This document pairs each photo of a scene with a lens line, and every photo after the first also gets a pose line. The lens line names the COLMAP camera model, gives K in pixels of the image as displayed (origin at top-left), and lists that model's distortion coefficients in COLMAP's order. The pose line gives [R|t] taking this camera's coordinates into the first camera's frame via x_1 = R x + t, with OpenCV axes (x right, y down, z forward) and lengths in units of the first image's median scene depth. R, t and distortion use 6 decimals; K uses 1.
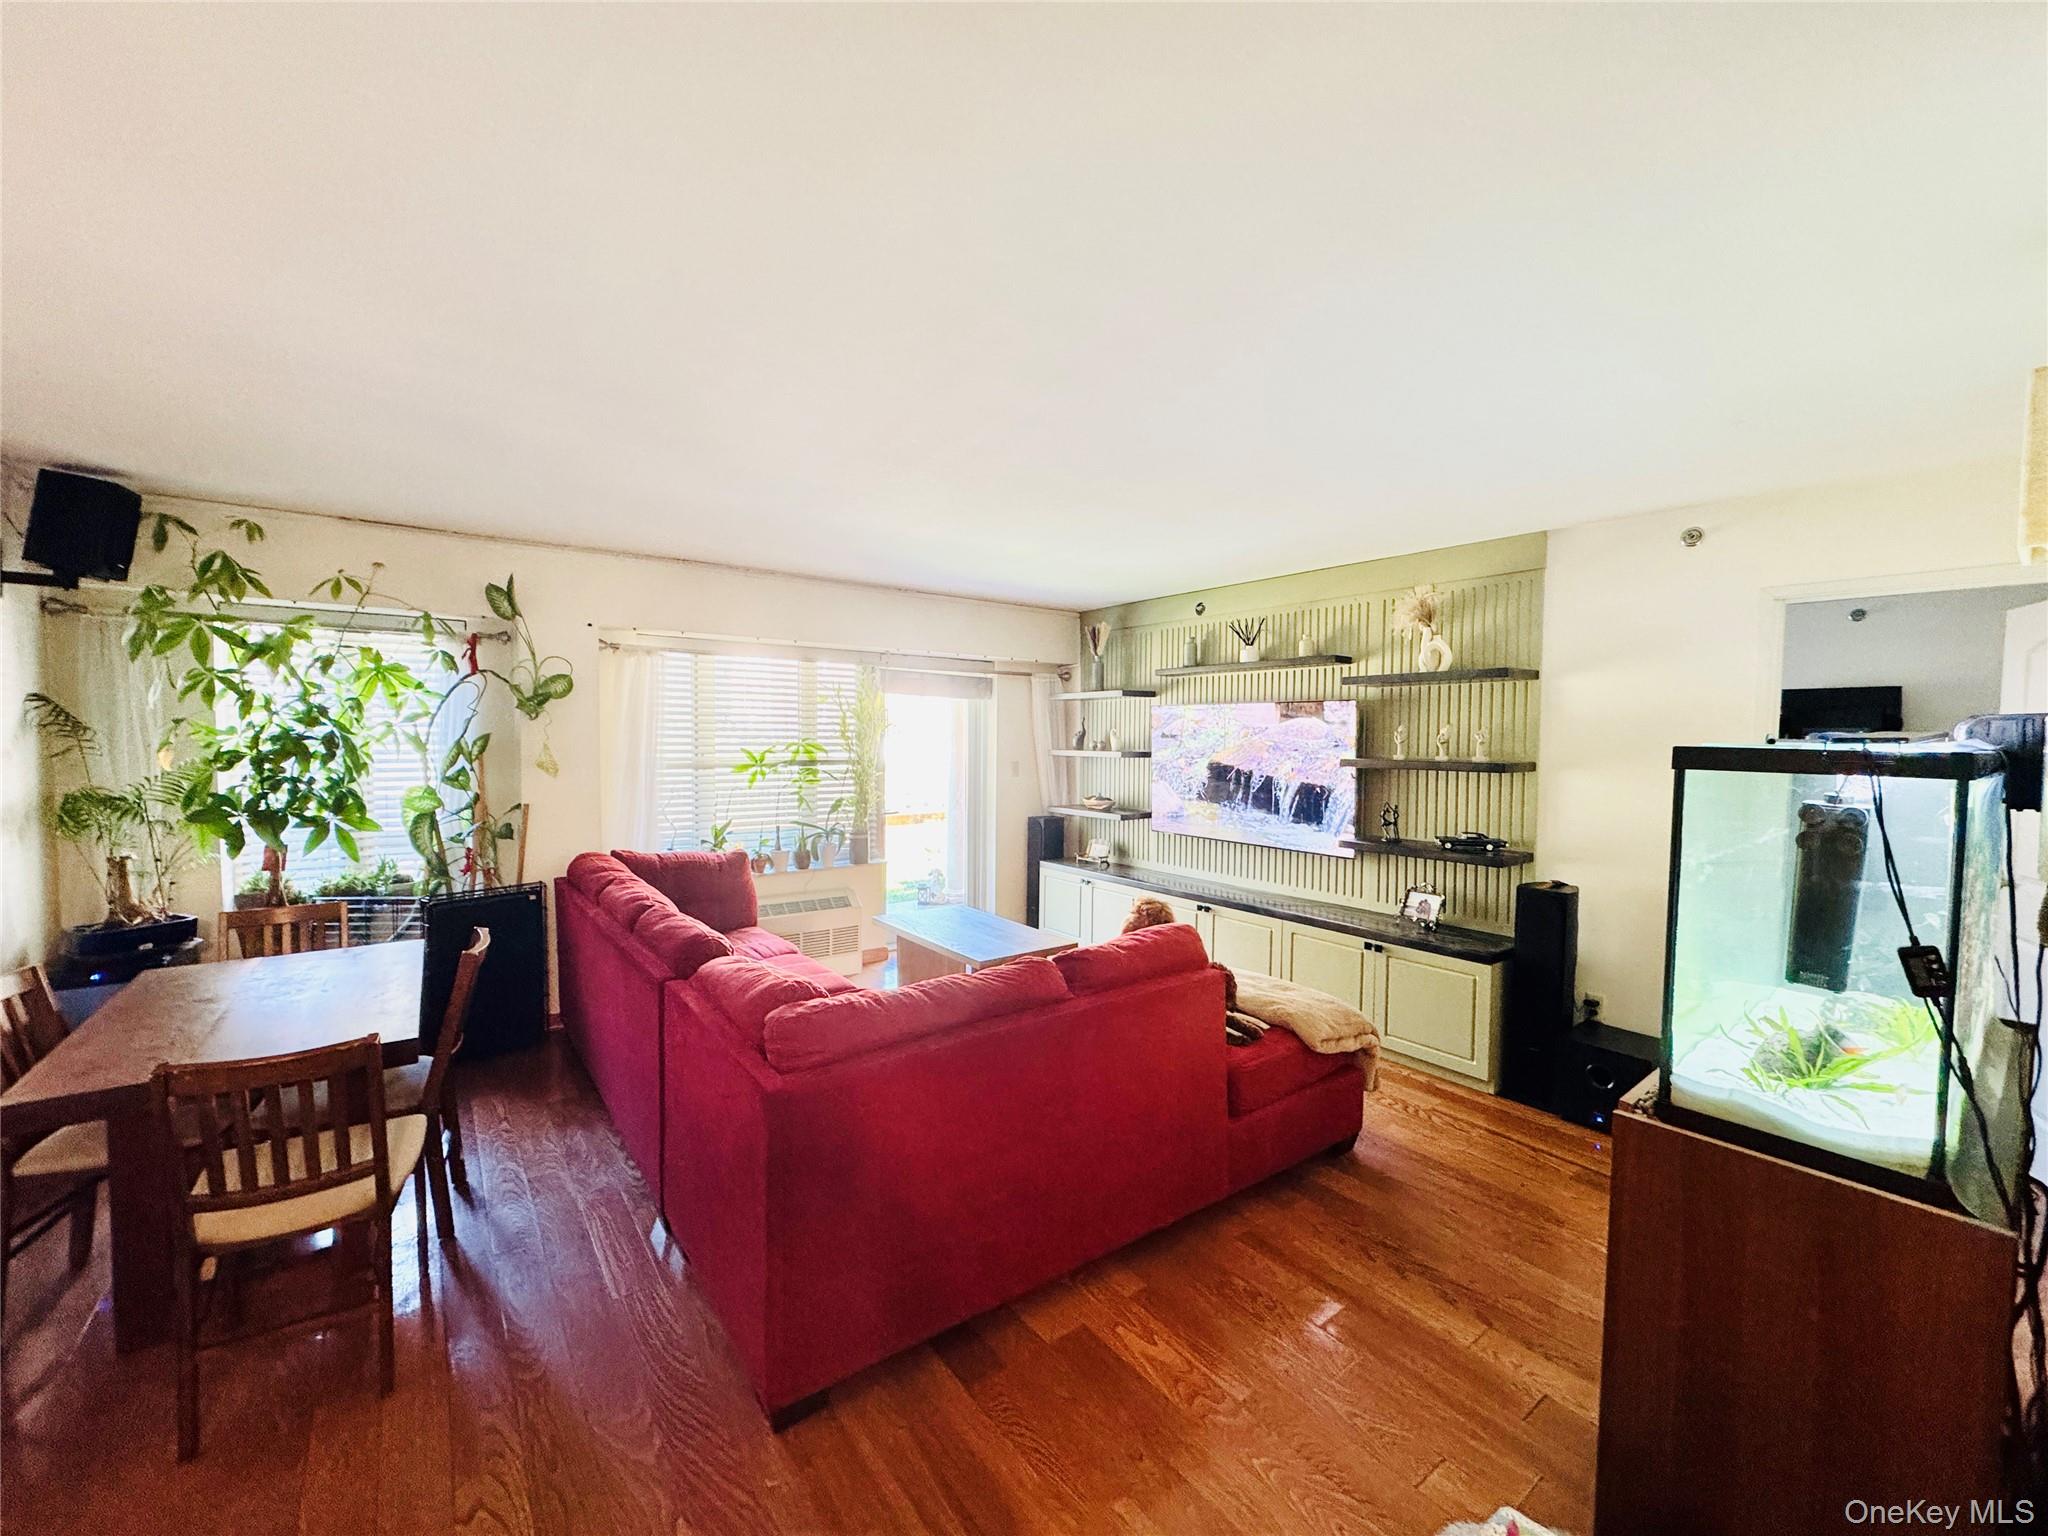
lens RADIAL K [[811.5, 0, 1021.0], [0, 811.5, 767.0], [0, 0, 1]] dist [0.000095, -0.000345]
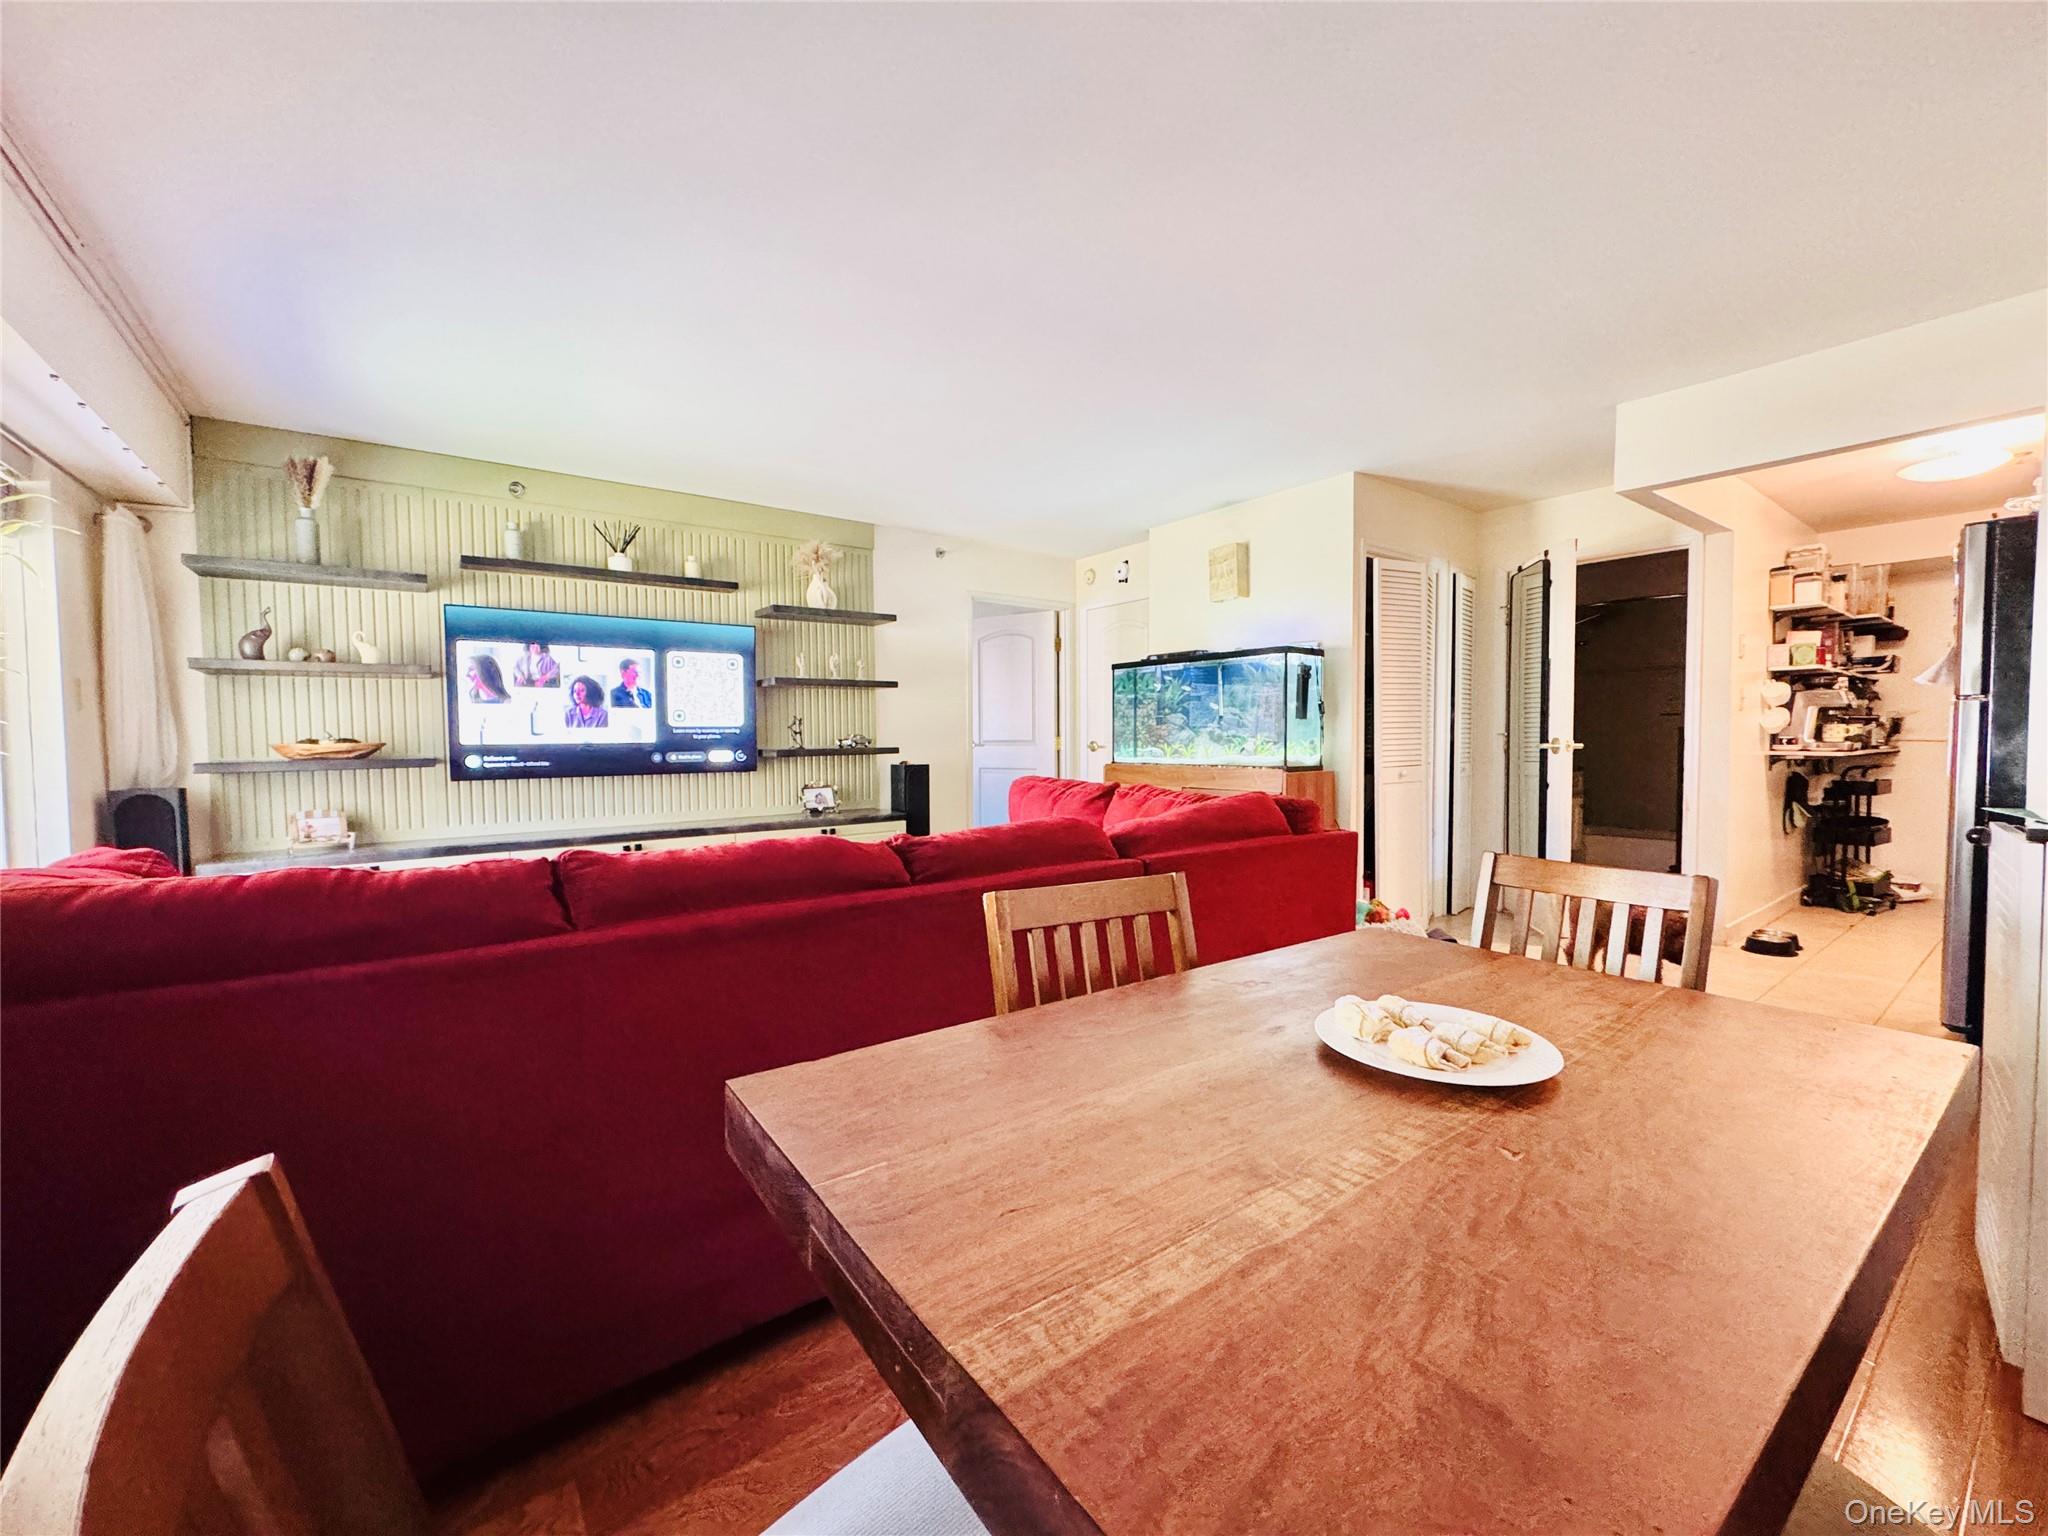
lens RADIAL K [[815.8, 0, 1020.0], [0, 815.8, 765.1], [0, 0, 1]] dist [0.000161, -0.000285]
pose [[-0.000768, -0.050167, 0.998741, -0.782051], [0.047962, 0.997590, 0.050146, 0.074938], [-0.998849, 0.047940, 0.001640, 0.708868]]
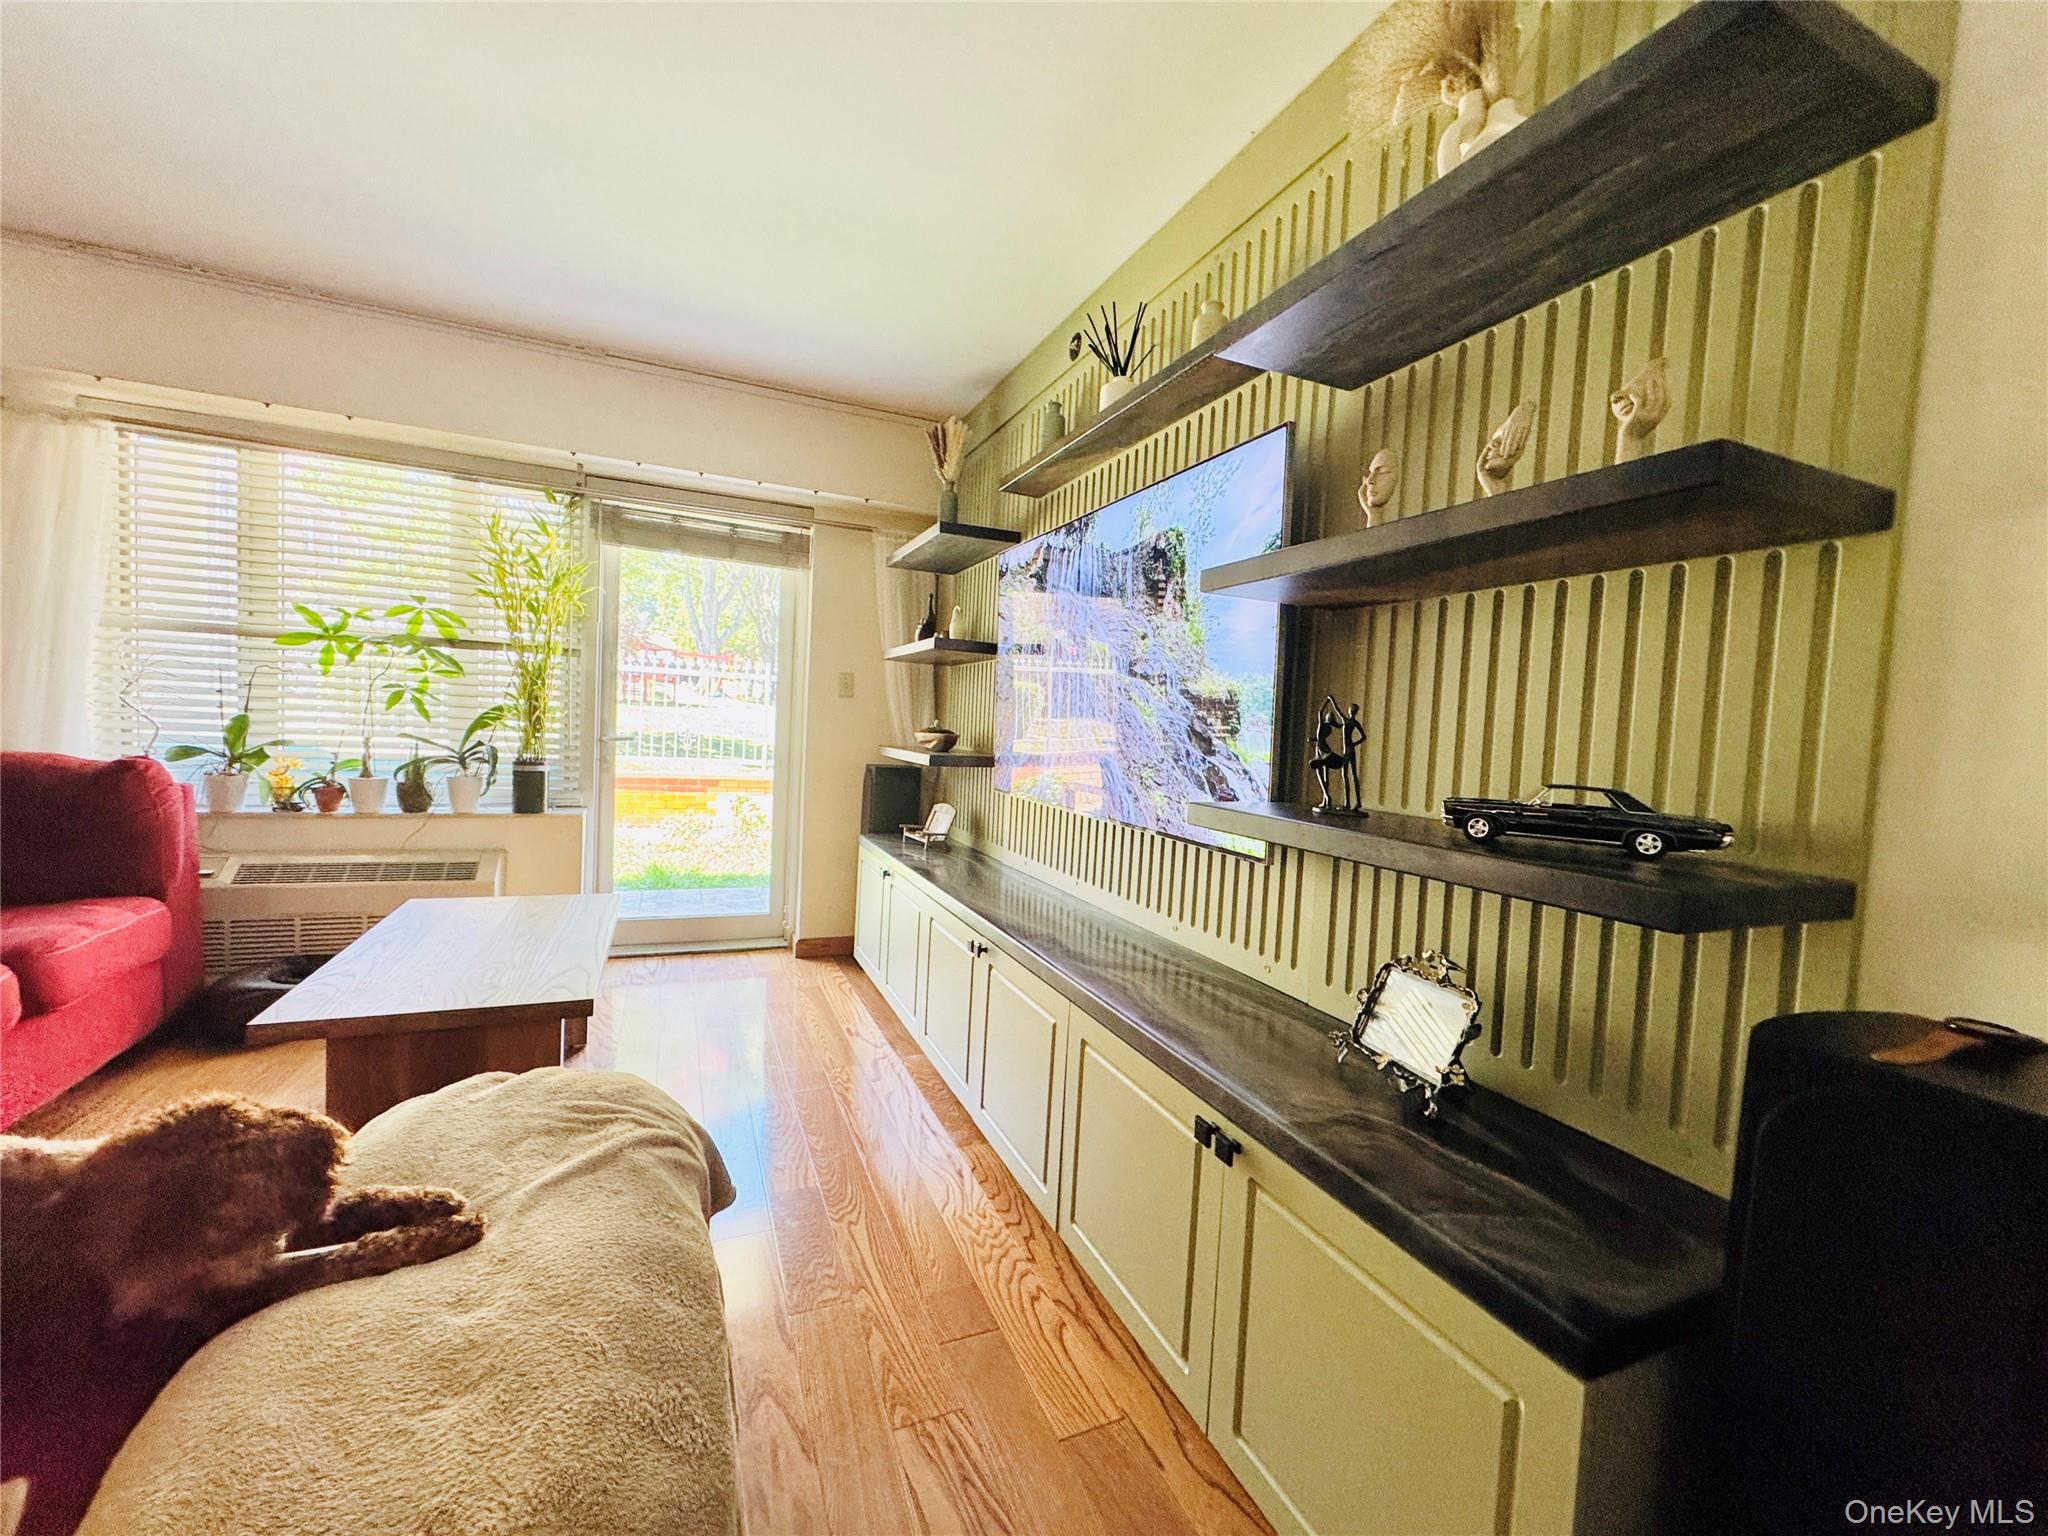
lens RADIAL K [[815.8, 0, 1020.0], [0, 815.8, 765.1], [0, 0, 1]] dist [0.000161, -0.000285]
pose [[0.971885, 0.053805, -0.229225, 0.426728], [-0.052372, 0.998551, 0.012334, 0.078158], [0.229557, 0.000018, 0.973295, 0.680081]]
